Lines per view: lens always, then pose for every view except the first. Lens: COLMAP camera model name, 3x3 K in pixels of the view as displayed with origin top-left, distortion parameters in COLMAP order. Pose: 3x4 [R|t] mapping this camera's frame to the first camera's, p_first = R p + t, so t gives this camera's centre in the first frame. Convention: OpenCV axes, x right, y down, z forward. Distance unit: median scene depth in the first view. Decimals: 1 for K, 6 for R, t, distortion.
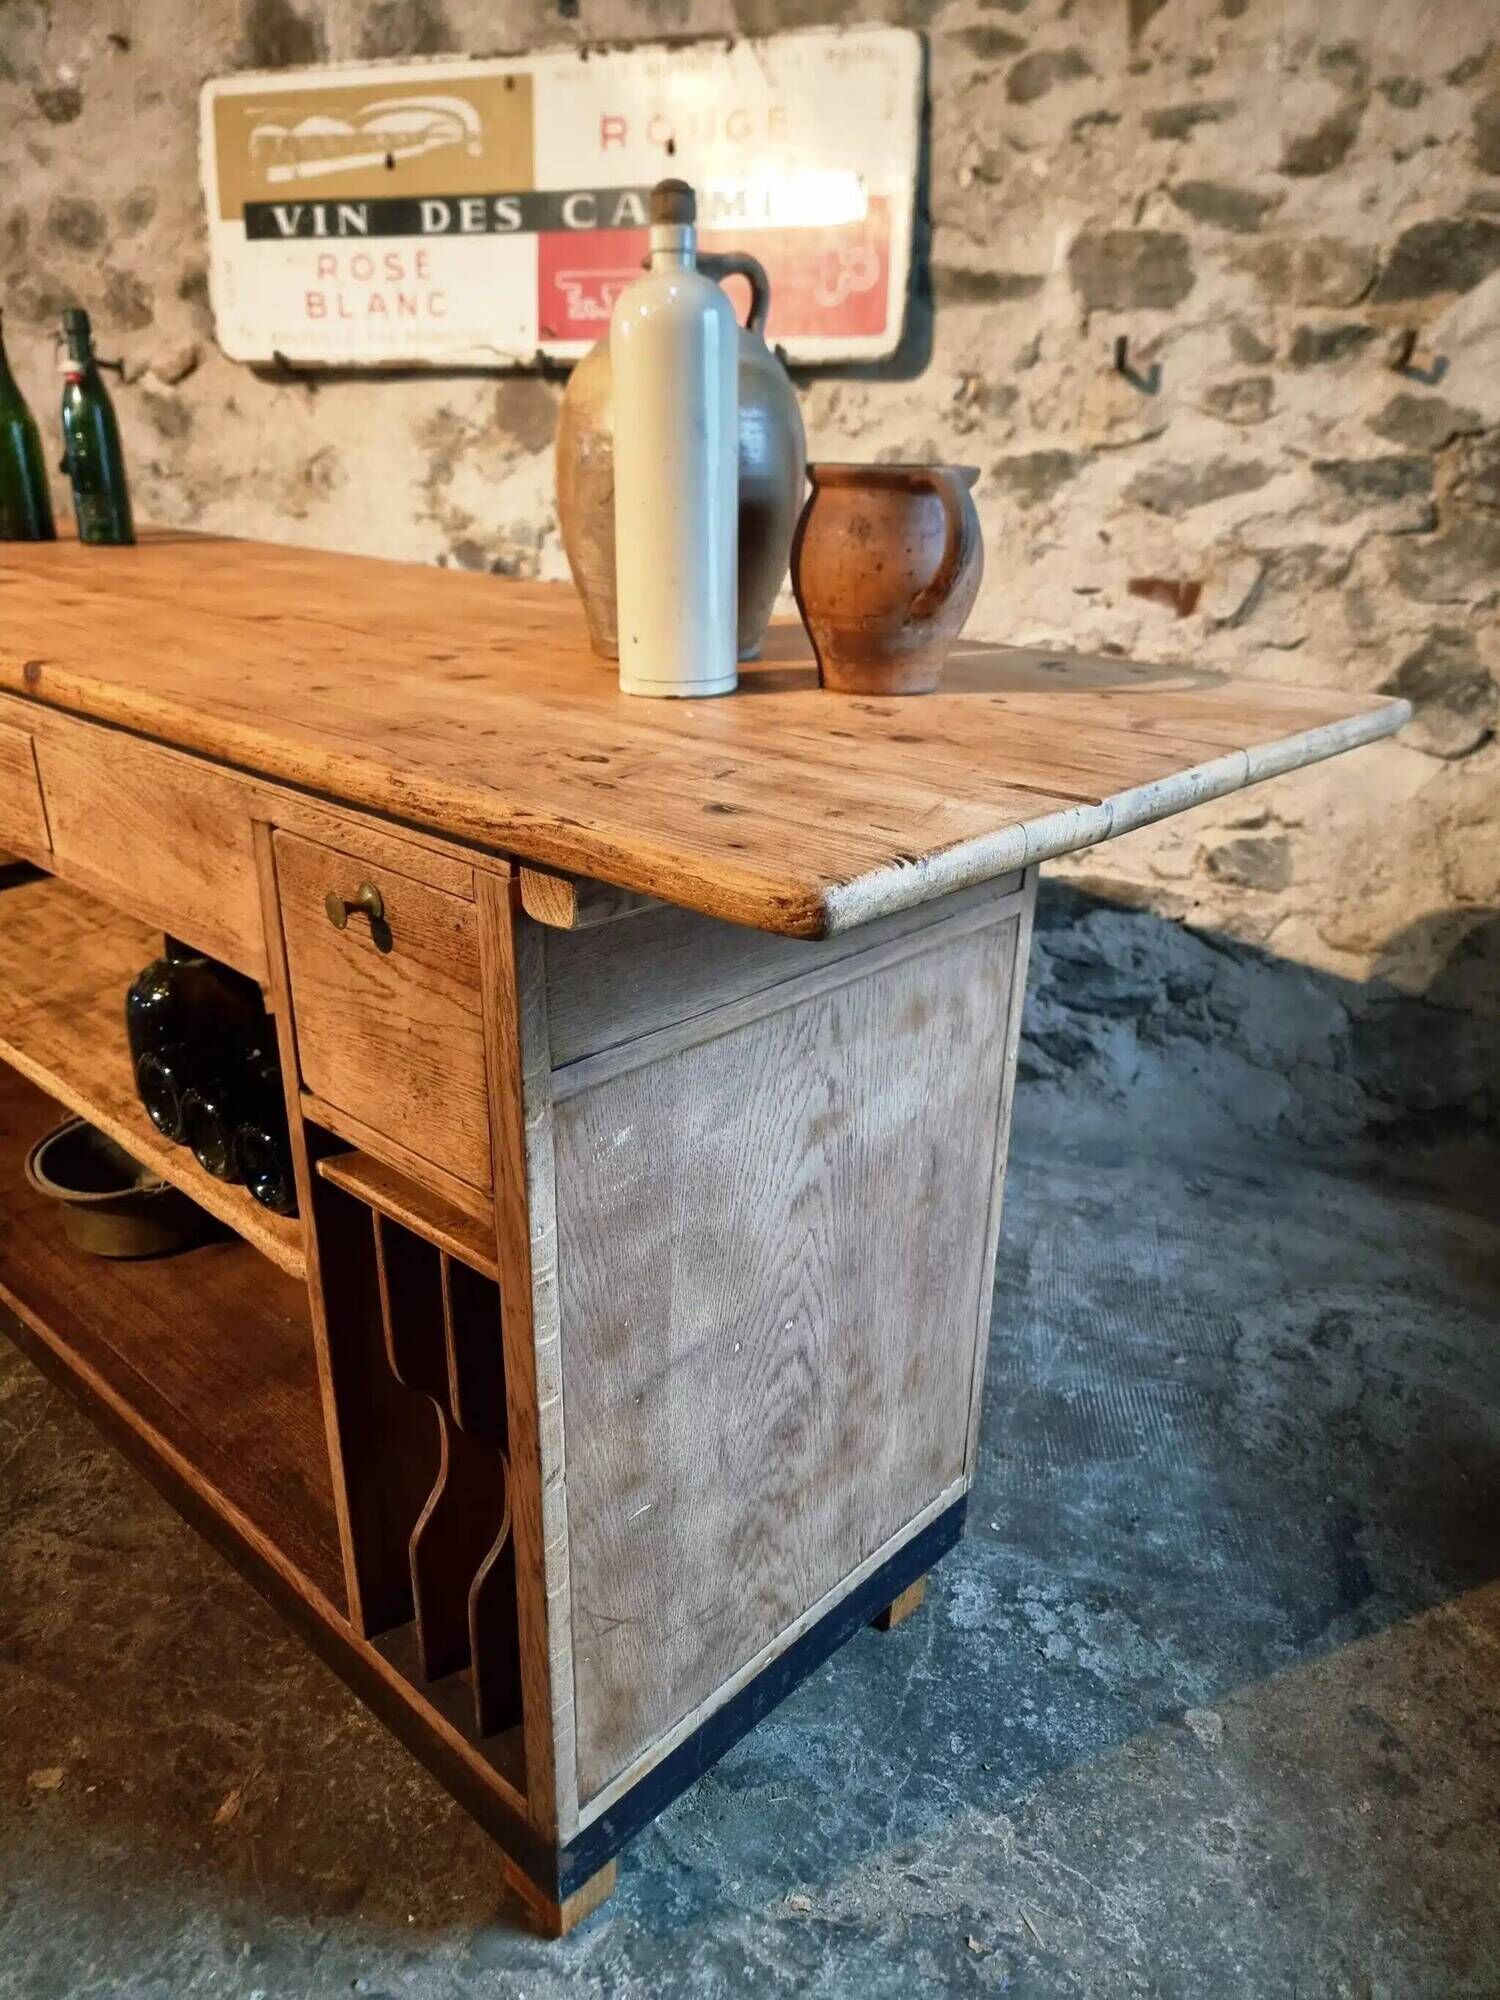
lens RADIAL K [[1416.7, 0, 736.6], [0, 1416.7, 1030.5], [0, 0, 1]] dist [0.053868, -0.055025]
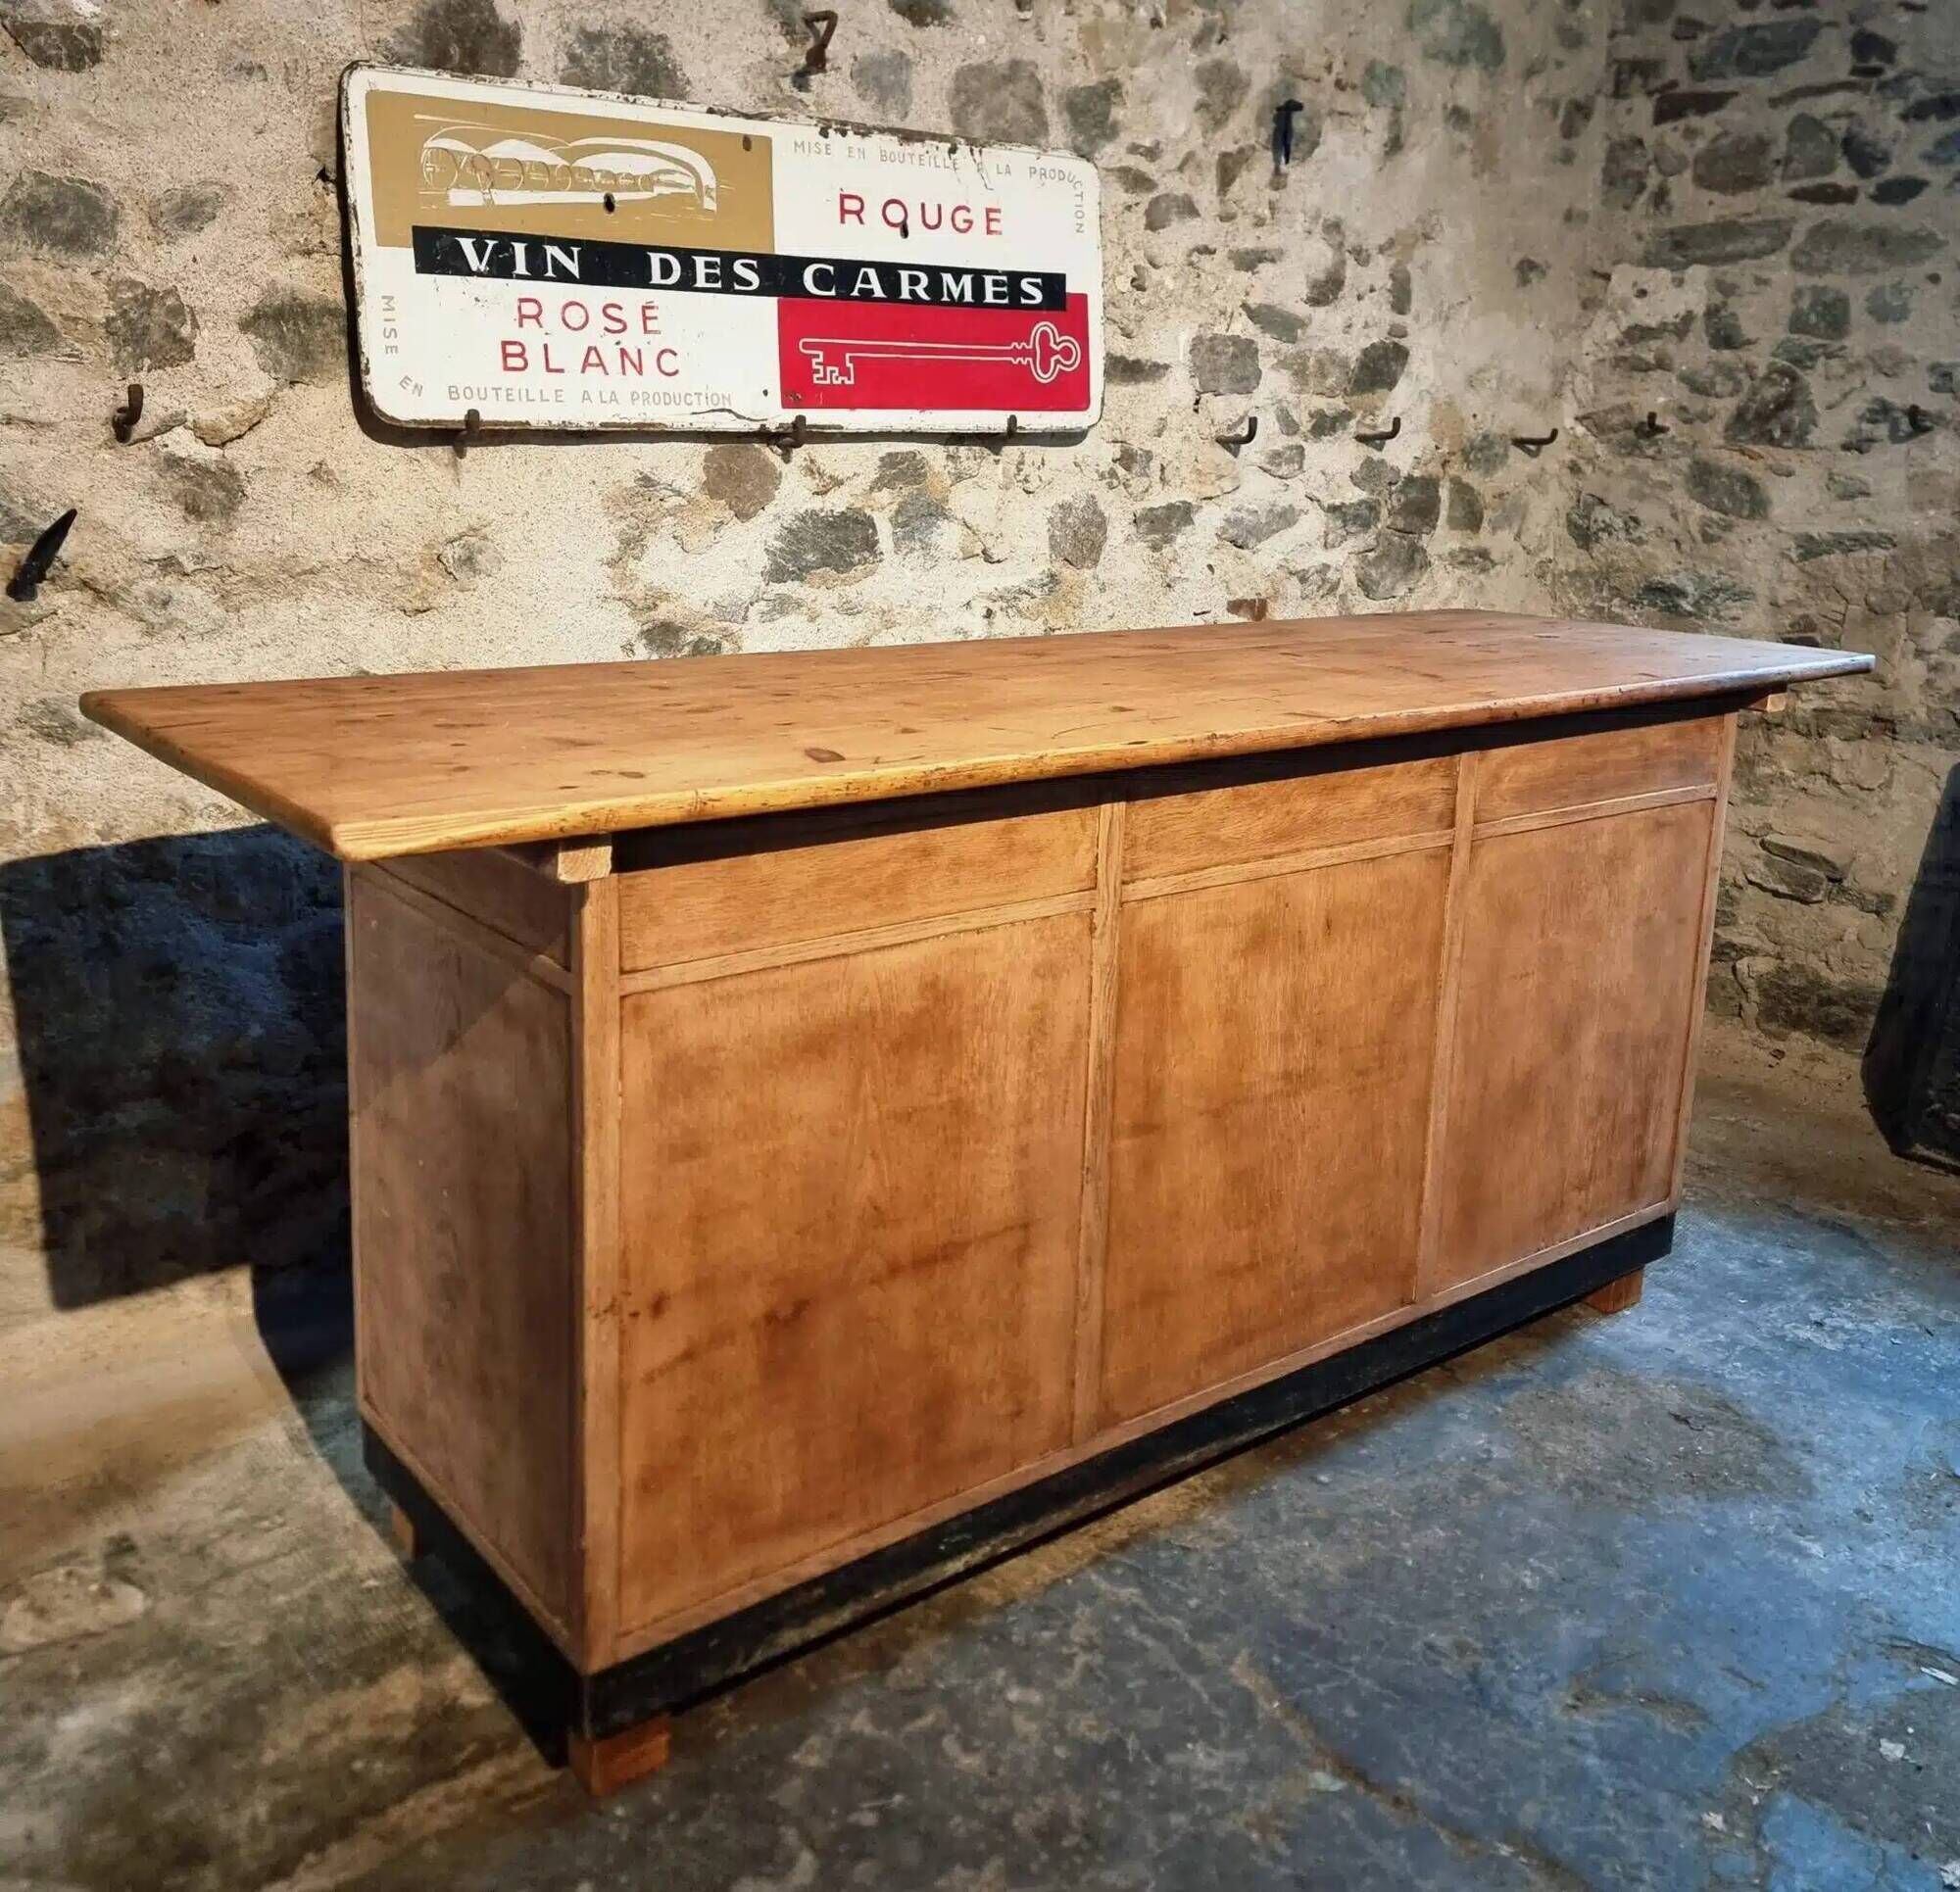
lens RADIAL K [[1838.4, 0, 961.2], [0, 1838.4, 779.2], [0, 0, 1]] dist [0.110390, -0.145144]
pose [[0.568121, -0.166346, 0.805958, -1.141653], [0.298211, 0.954408, -0.013223, -0.226256], [-0.767013, 0.247858, 0.591825, 0.306792]]
